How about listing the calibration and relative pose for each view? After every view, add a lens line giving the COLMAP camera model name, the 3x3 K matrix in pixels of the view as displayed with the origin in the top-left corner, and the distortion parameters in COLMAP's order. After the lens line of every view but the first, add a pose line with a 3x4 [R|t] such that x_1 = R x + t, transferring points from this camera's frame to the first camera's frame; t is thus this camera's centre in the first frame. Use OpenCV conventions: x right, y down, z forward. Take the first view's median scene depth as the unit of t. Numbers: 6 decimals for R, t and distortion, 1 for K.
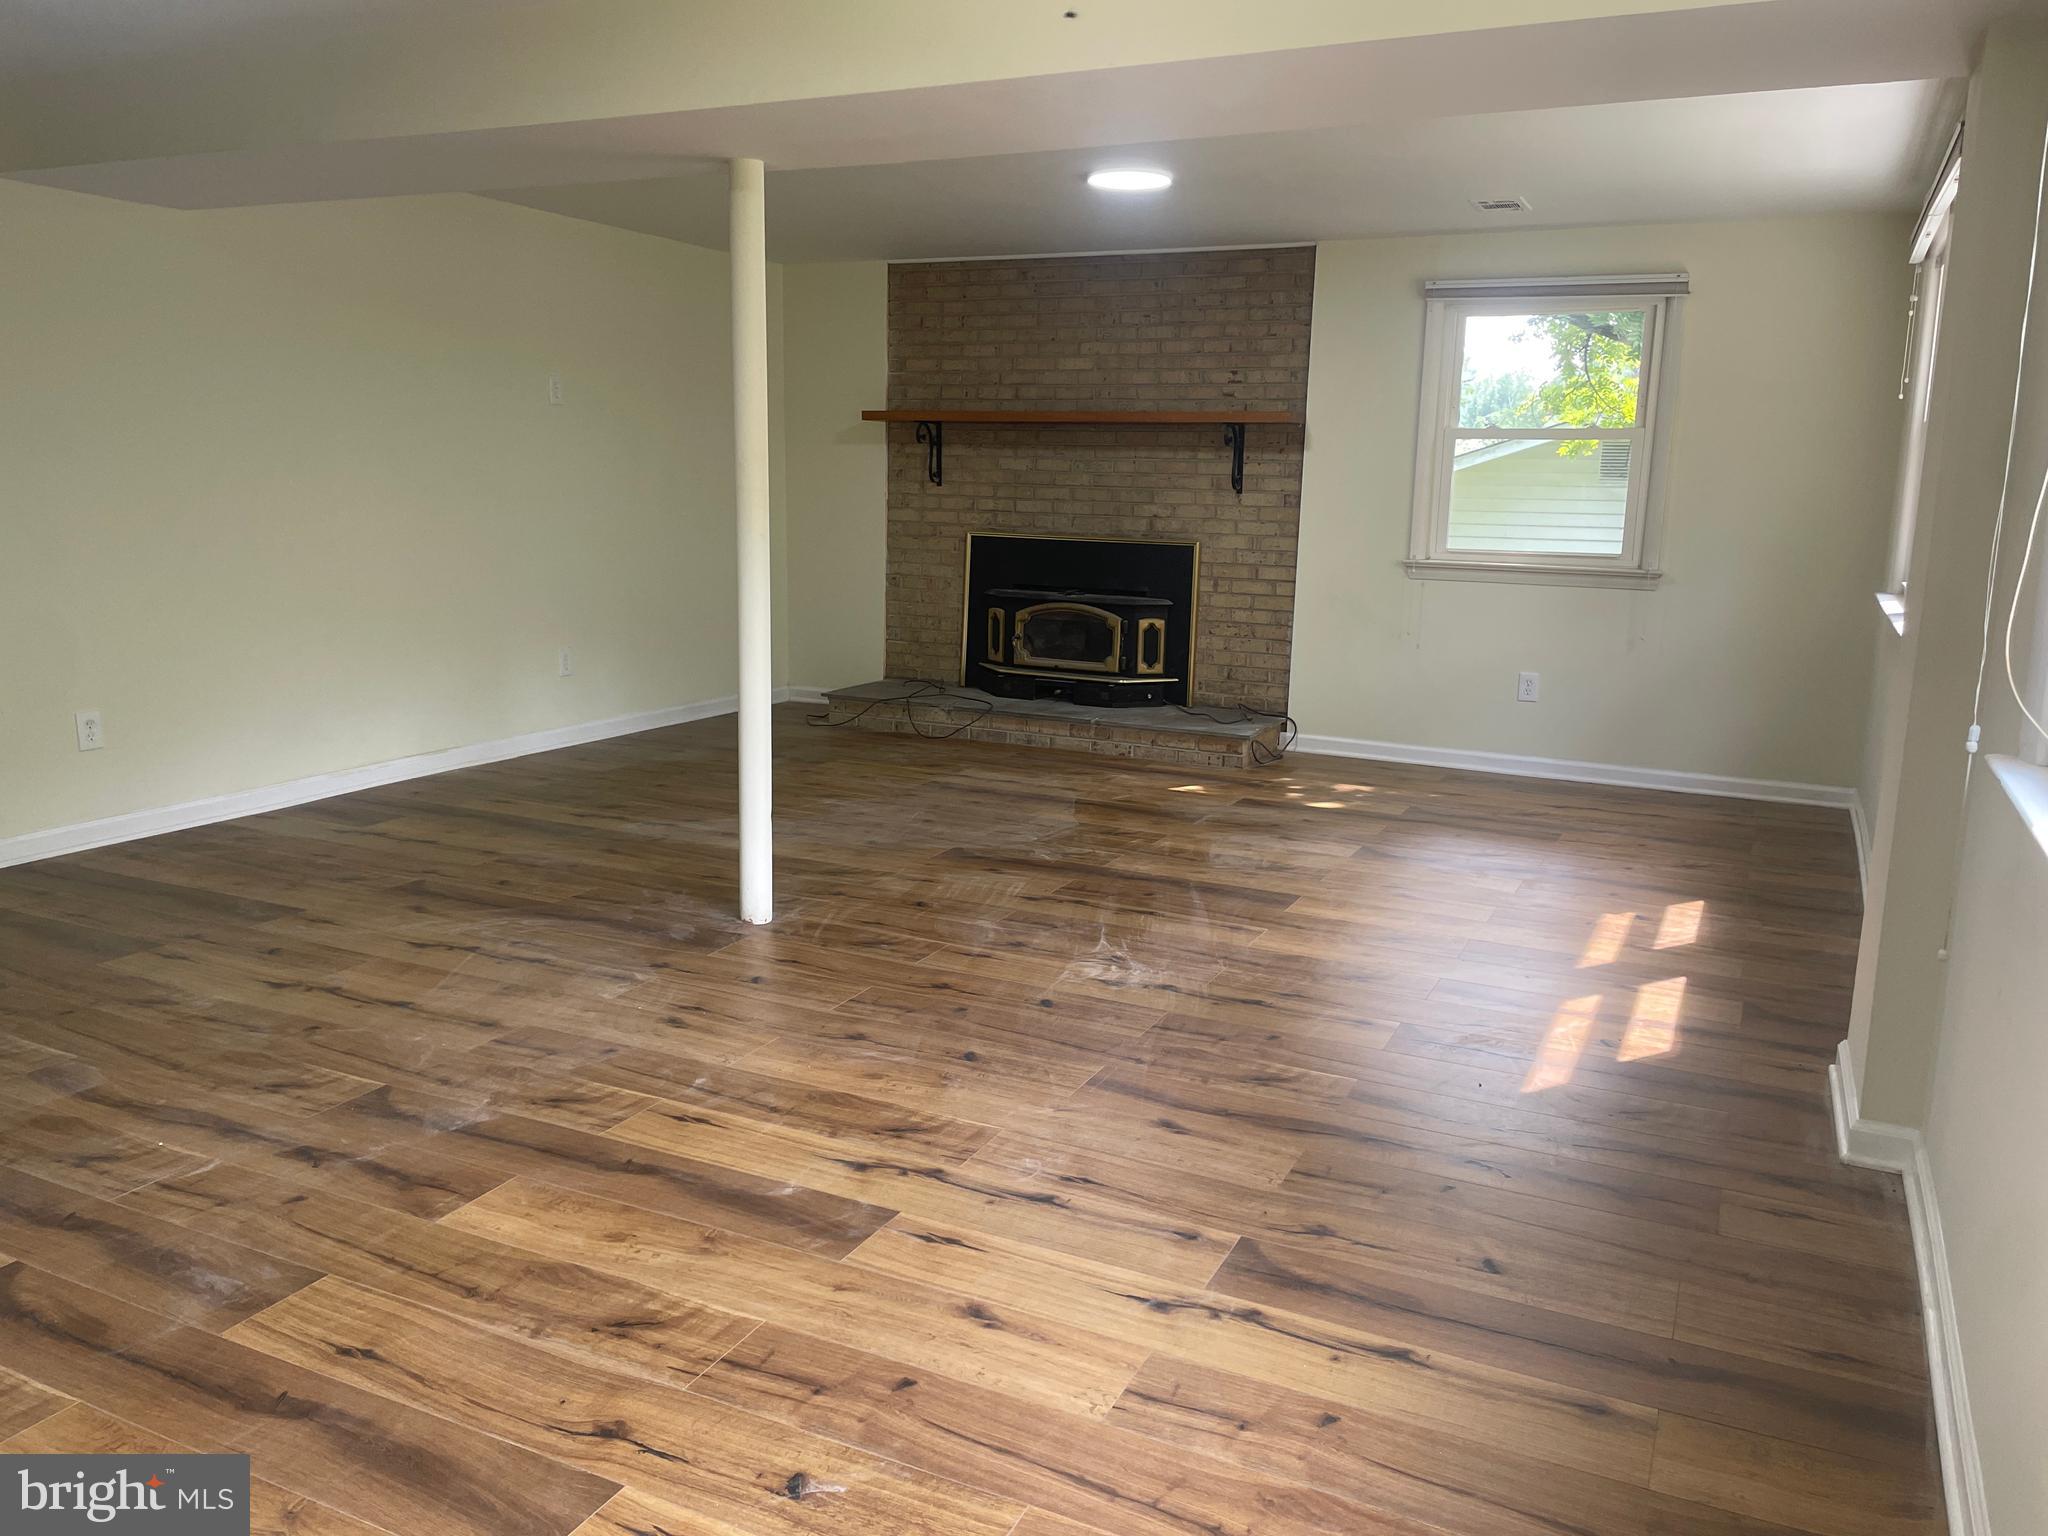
lens RADIAL K [[1520.8, 0, 1031.6], [0, 1520.8, 768.9], [0, 0, 1]] dist [0.093281, -0.114470]
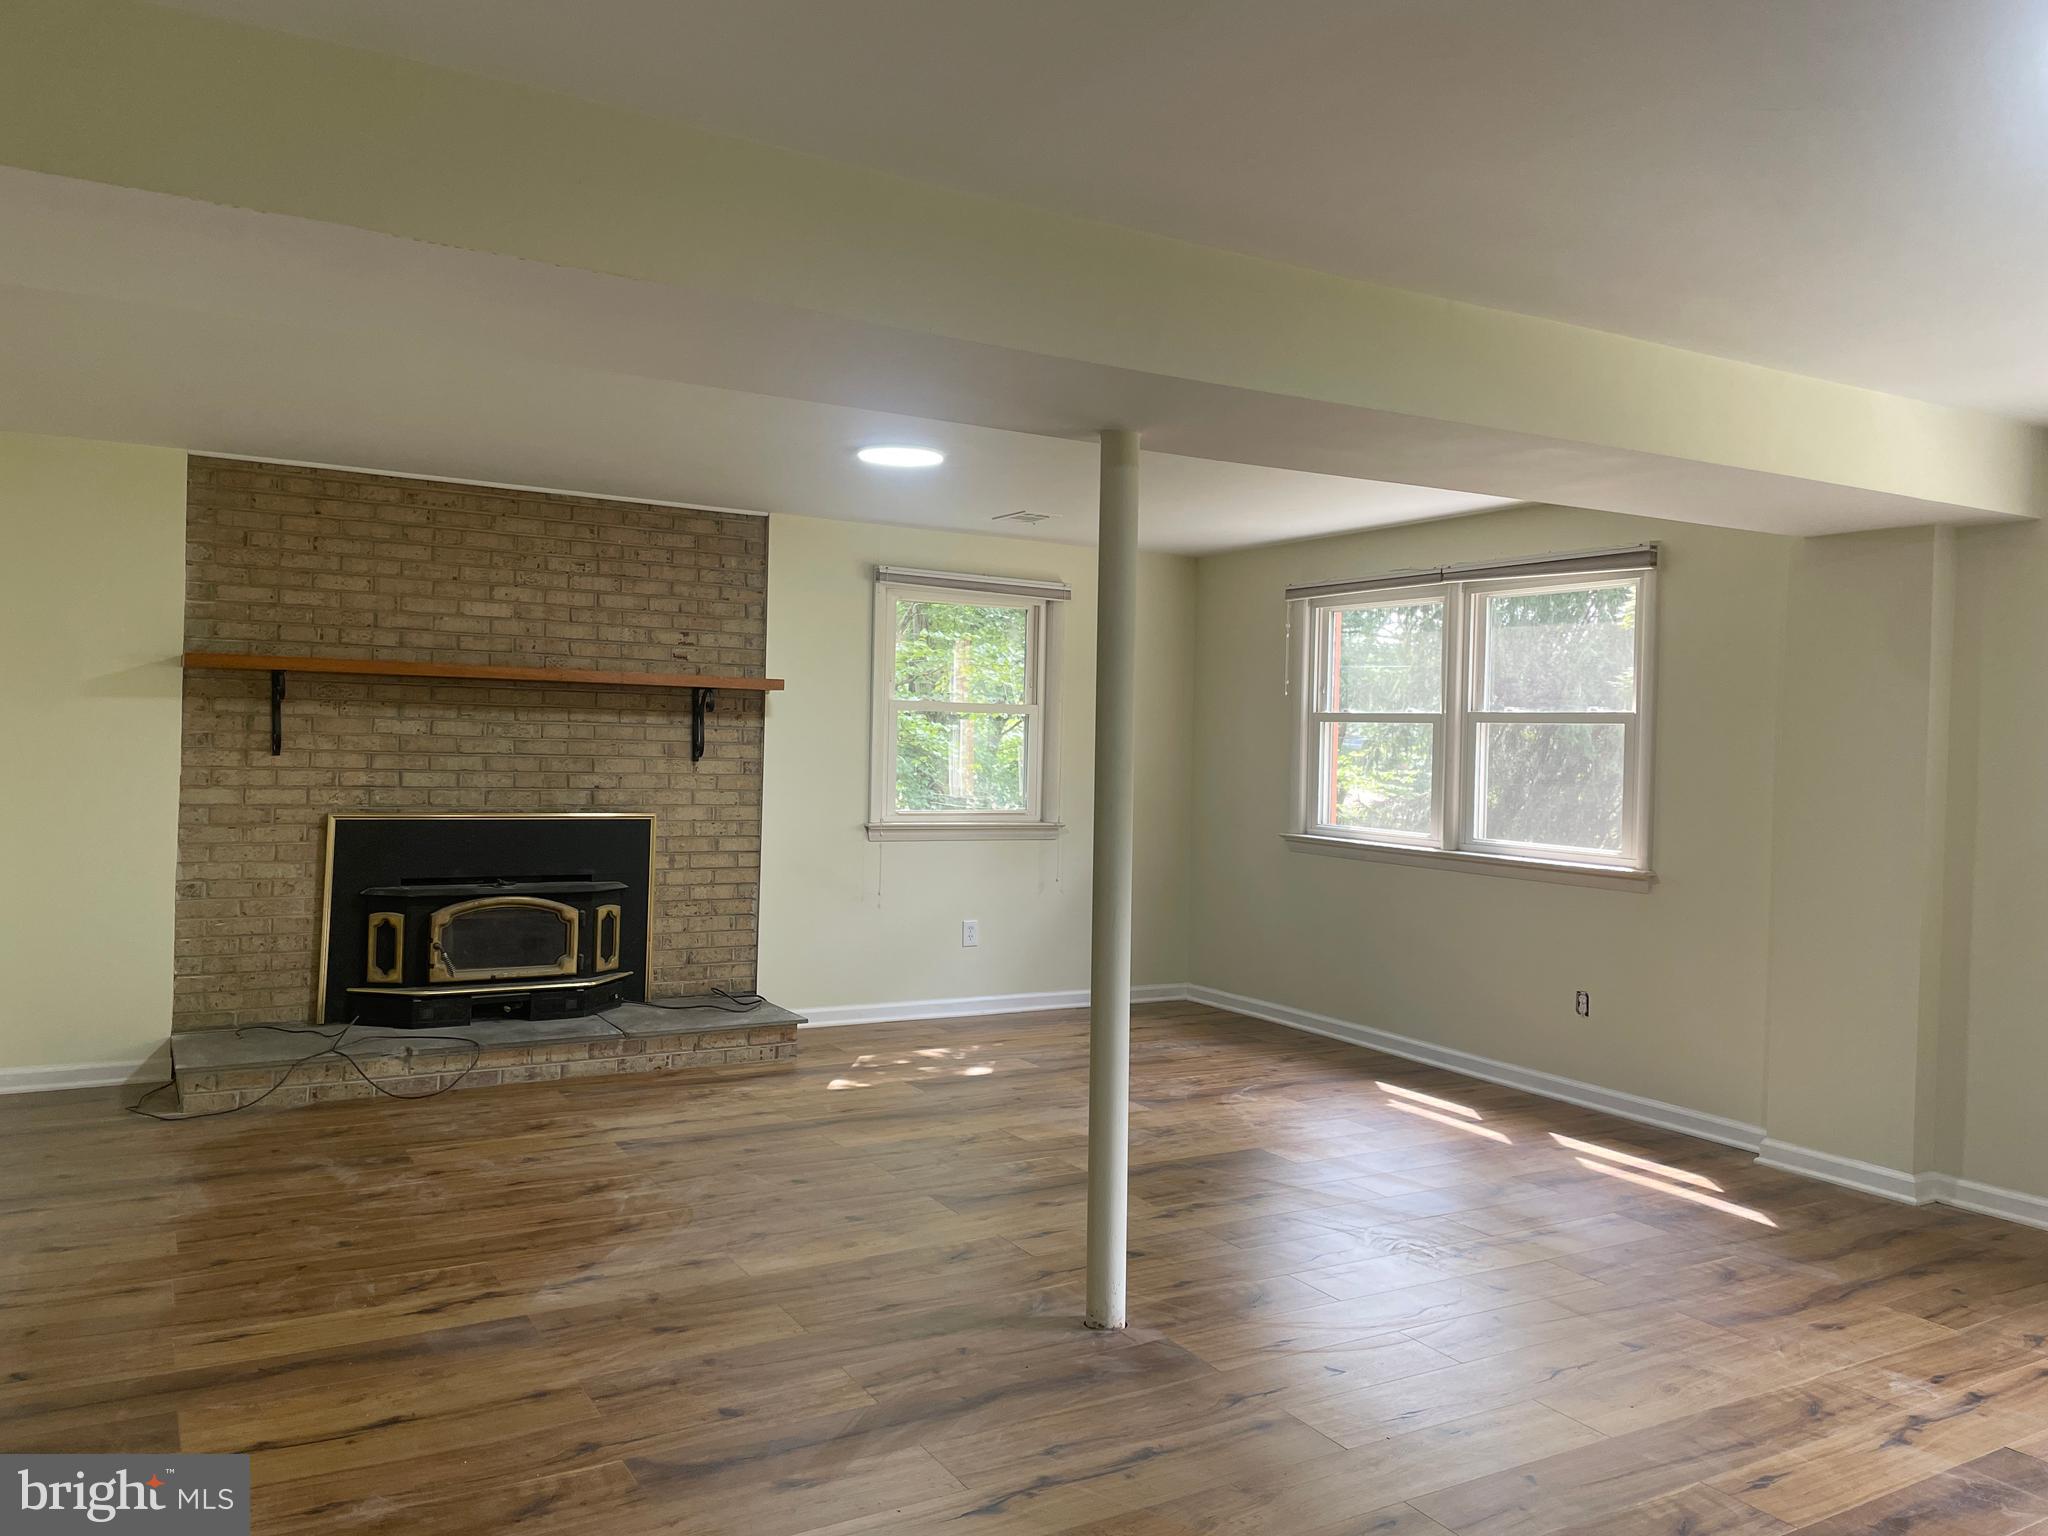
lens RADIAL K [[1541.7, 0, 1023.5], [0, 1541.7, 760.5], [0, 0, 1]] dist [0.107559, -0.136232]
pose [[0.557954, -0.021423, 0.829595, -0.523926], [0.144080, 0.986986, -0.071415, -0.084454], [-0.817269, 0.159375, 0.553779, 0.316925]]
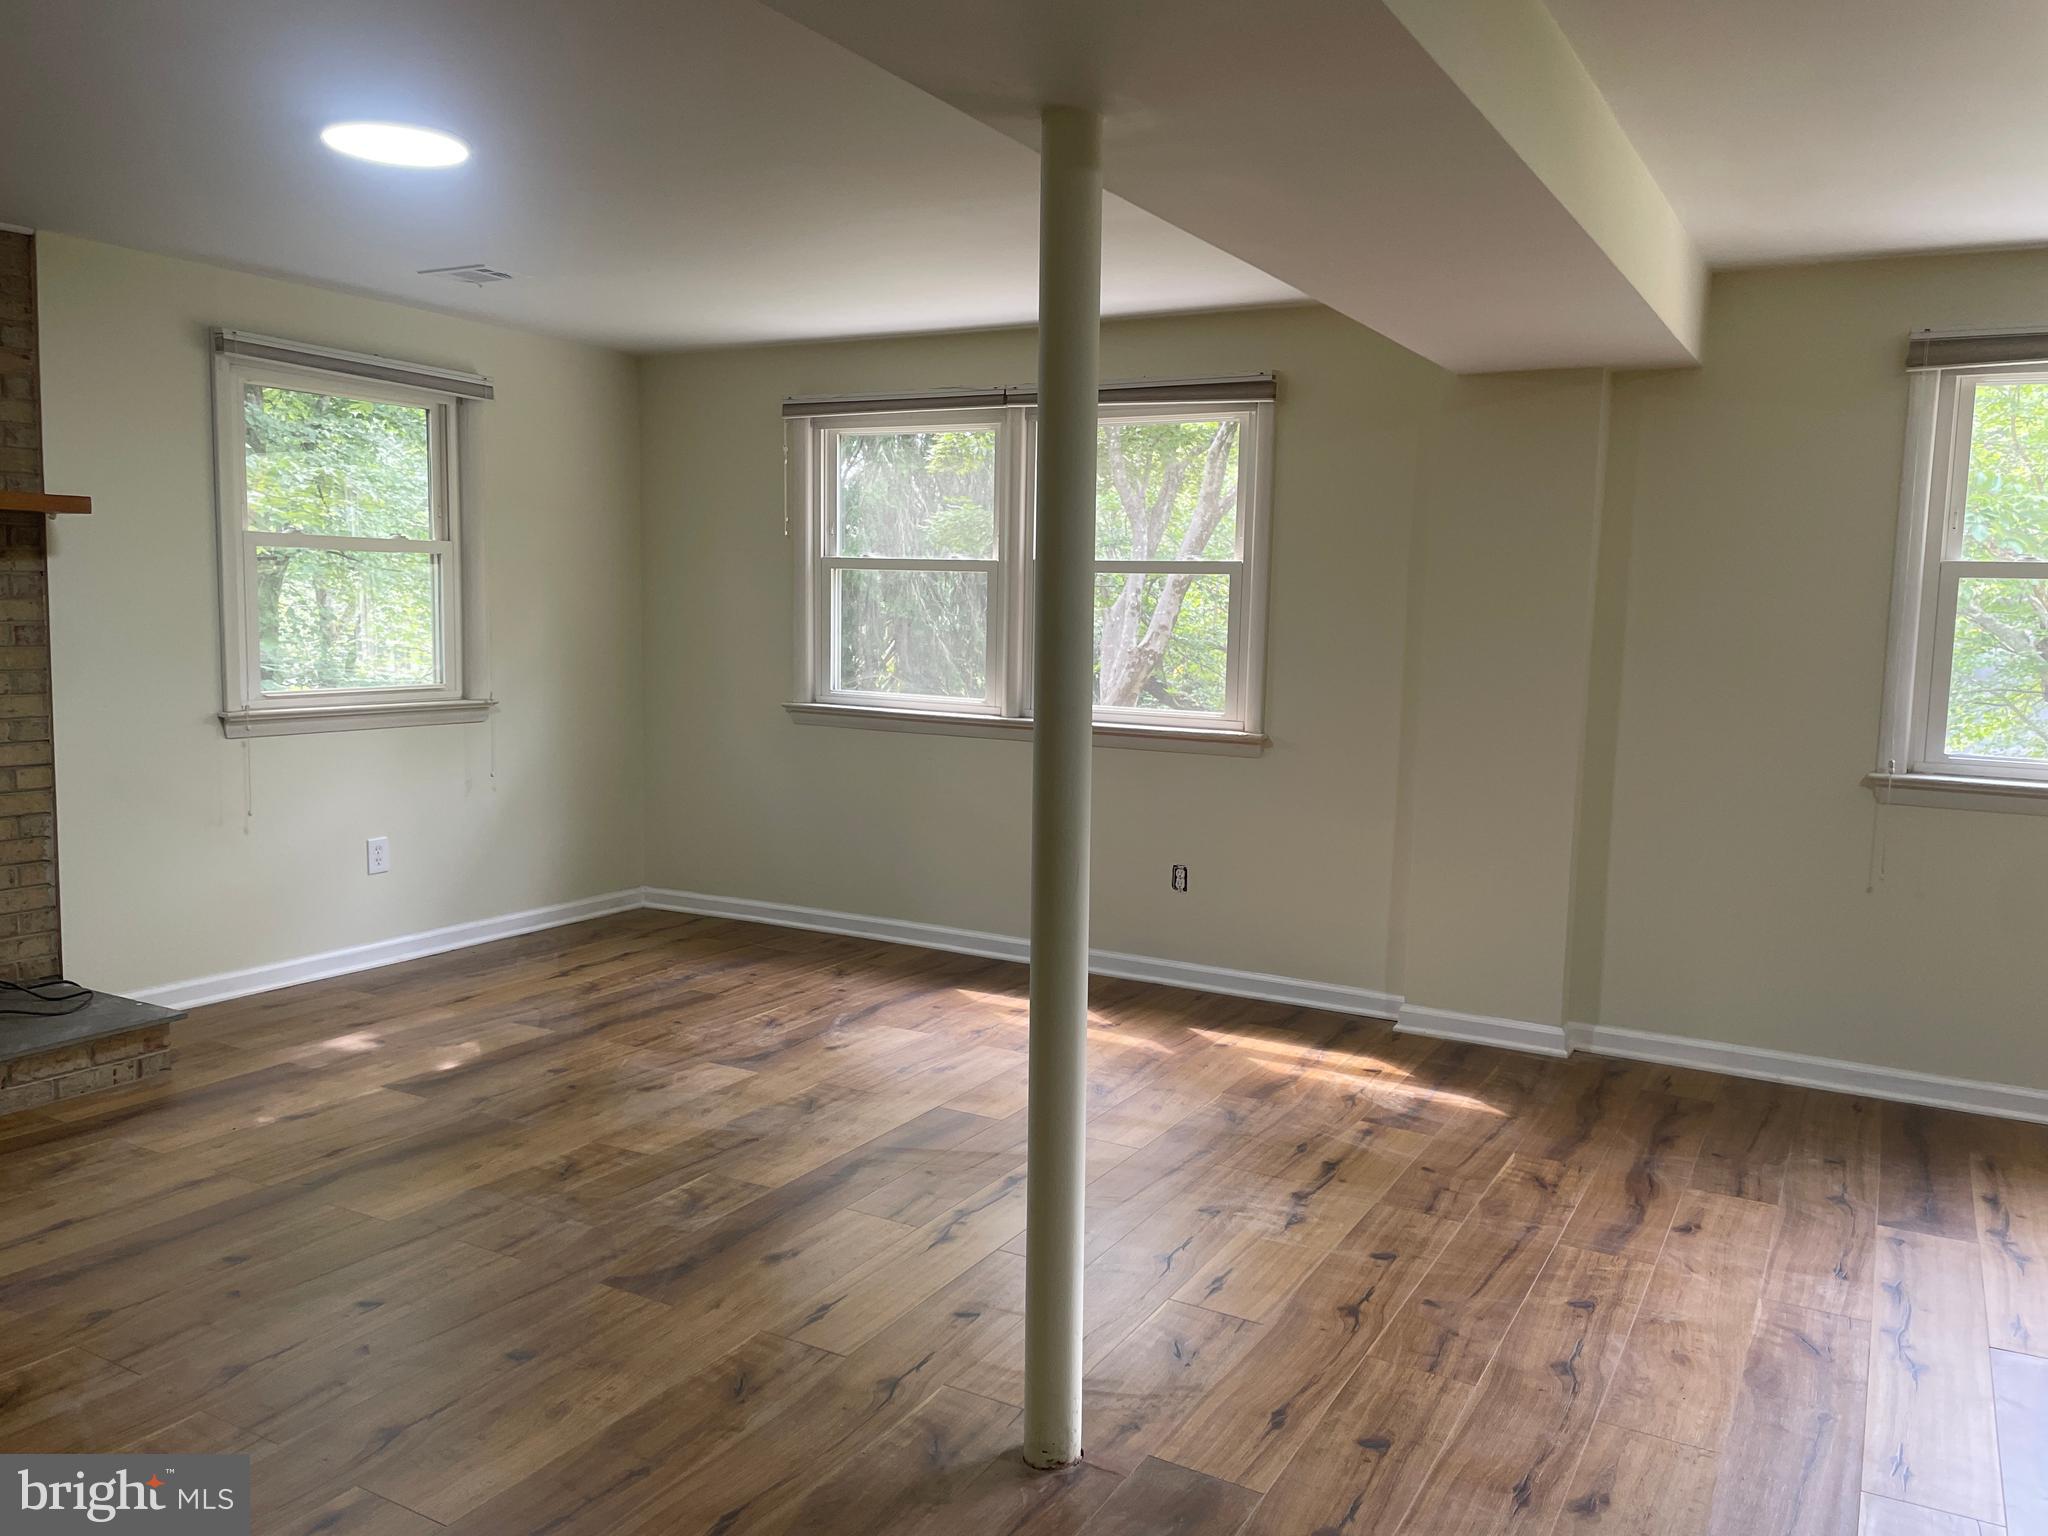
lens RADIAL K [[1541.7, 0, 1023.5], [0, 1541.7, 760.5], [0, 0, 1]] dist [0.107559, -0.136232]
pose [[0.063388, -0.125851, 0.990022, -0.424528], [0.167954, 0.979213, 0.113723, -0.128019], [-0.983755, 0.159069, 0.083207, 0.549752]]
